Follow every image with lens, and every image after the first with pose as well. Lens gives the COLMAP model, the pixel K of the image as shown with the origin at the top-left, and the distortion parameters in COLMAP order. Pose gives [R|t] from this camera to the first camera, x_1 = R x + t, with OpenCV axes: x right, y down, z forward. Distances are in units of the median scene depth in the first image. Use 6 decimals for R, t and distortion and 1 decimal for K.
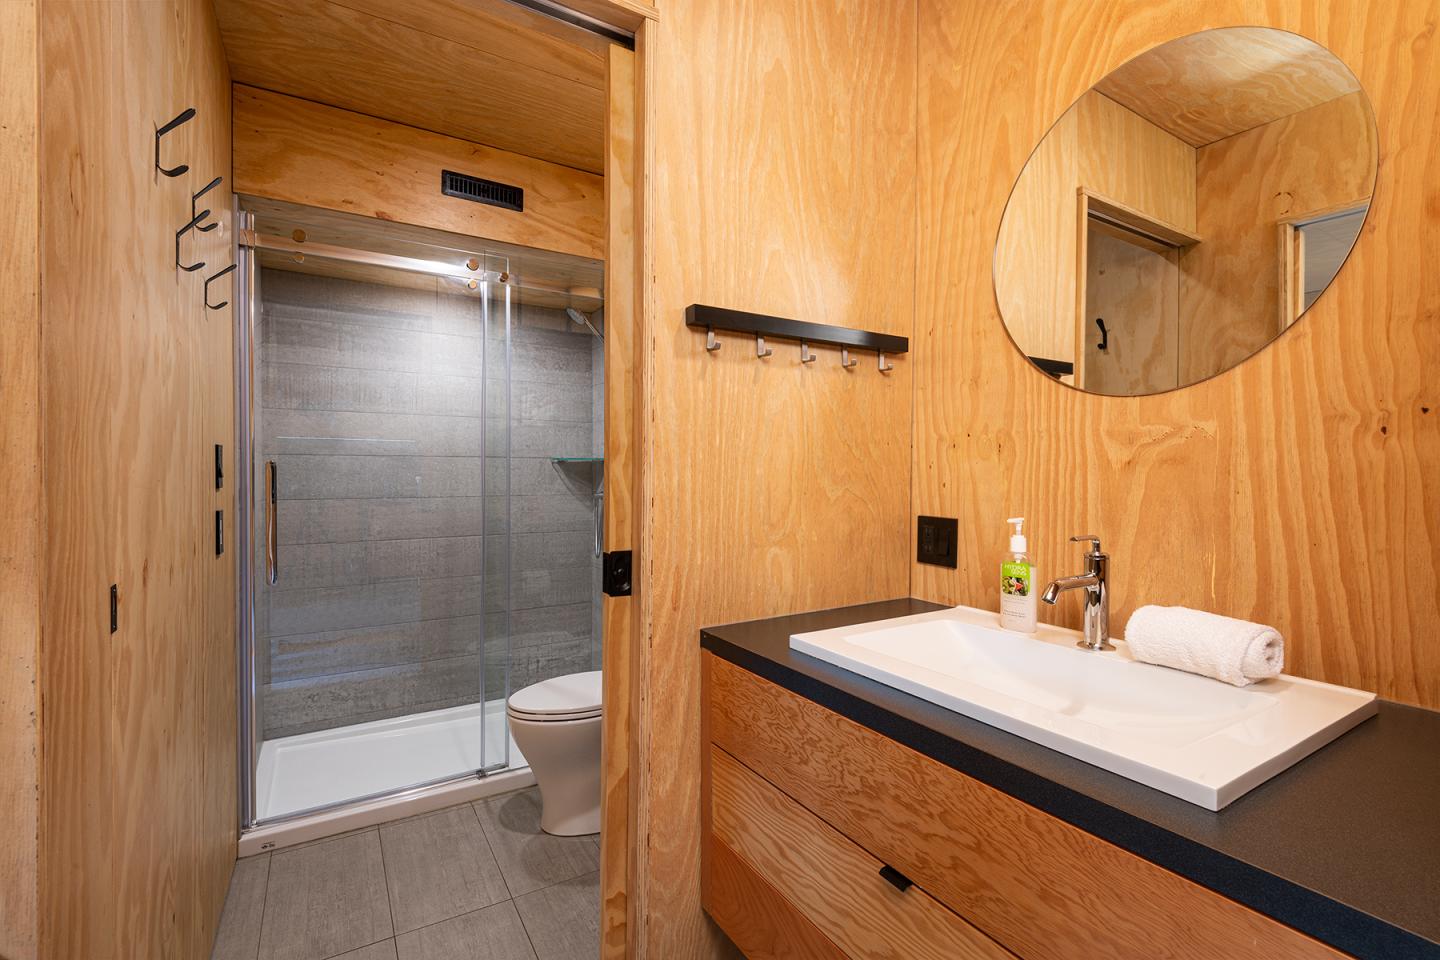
lens RADIAL K [[640.0, 0, 721.2], [0, 640.0, 481.0], [0, 0, 1]] dist [-0.001538, -0.000700]
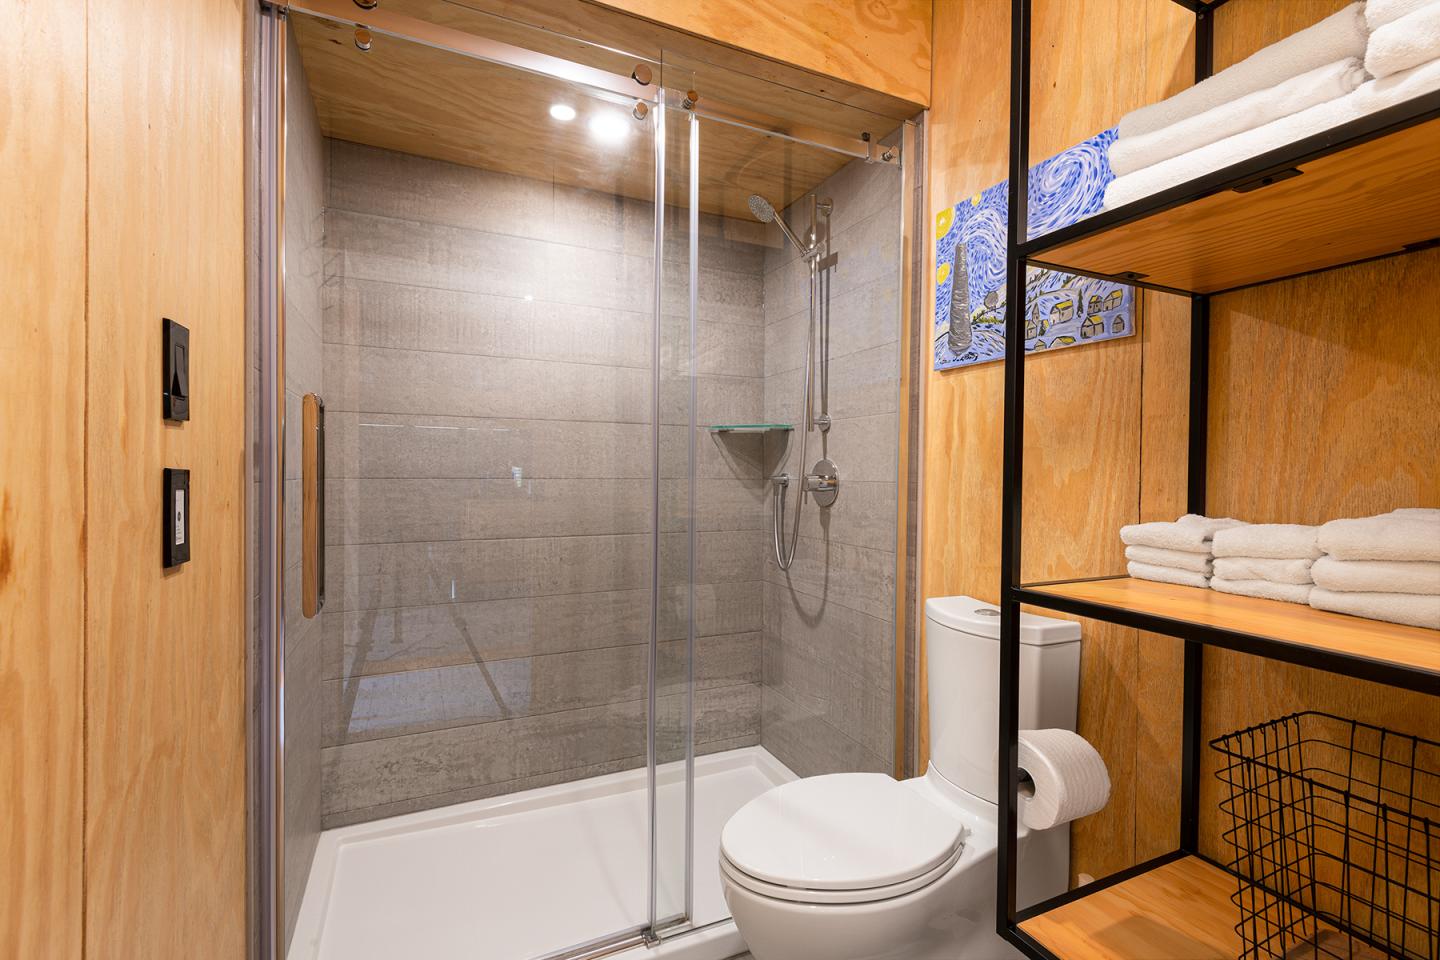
lens RADIAL K [[640.0, 0, 719.1], [0, 640.0, 478.8], [0, 0, 1]] dist [-0.001538, -0.000700]
pose [[0.993115, 0.002353, -0.117118, -0.200042], [-0.003196, 0.999970, -0.007015, 0.031521], [0.117098, 0.007341, 0.993093, 0.342388]]
